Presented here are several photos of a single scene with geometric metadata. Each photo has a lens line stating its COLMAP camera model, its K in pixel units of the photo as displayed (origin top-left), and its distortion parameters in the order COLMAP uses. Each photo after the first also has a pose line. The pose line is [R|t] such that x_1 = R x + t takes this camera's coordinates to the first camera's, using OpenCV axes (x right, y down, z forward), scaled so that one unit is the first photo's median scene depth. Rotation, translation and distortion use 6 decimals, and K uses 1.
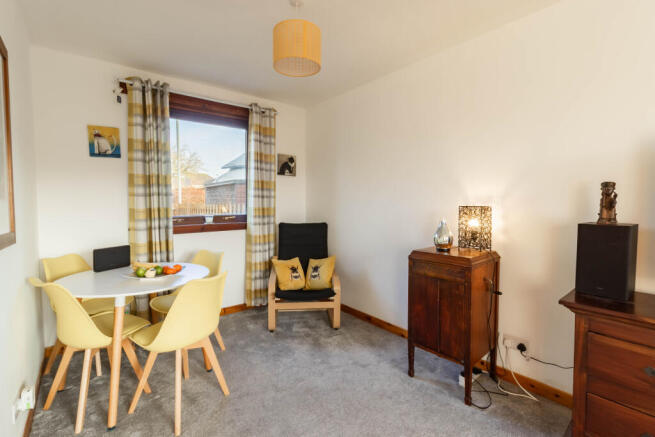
lens RADIAL K [[307.0, 0, 328.2], [0, 307.0, 211.2], [0, 0, 1]] dist [0.001085, 0.000208]
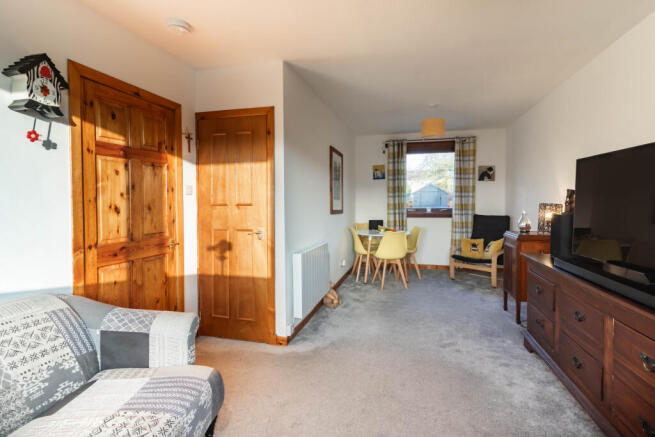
lens RADIAL K [[307.0, 0, 328.2], [0, 307.0, 211.2], [0, 0, 1]] dist [0.001085, 0.000208]
pose [[0.586026, 0.028557, -0.809789, 0.757574], [-0.021166, 0.999577, 0.019932, 0.010739], [0.810016, 0.005459, 0.586382, -0.509961]]
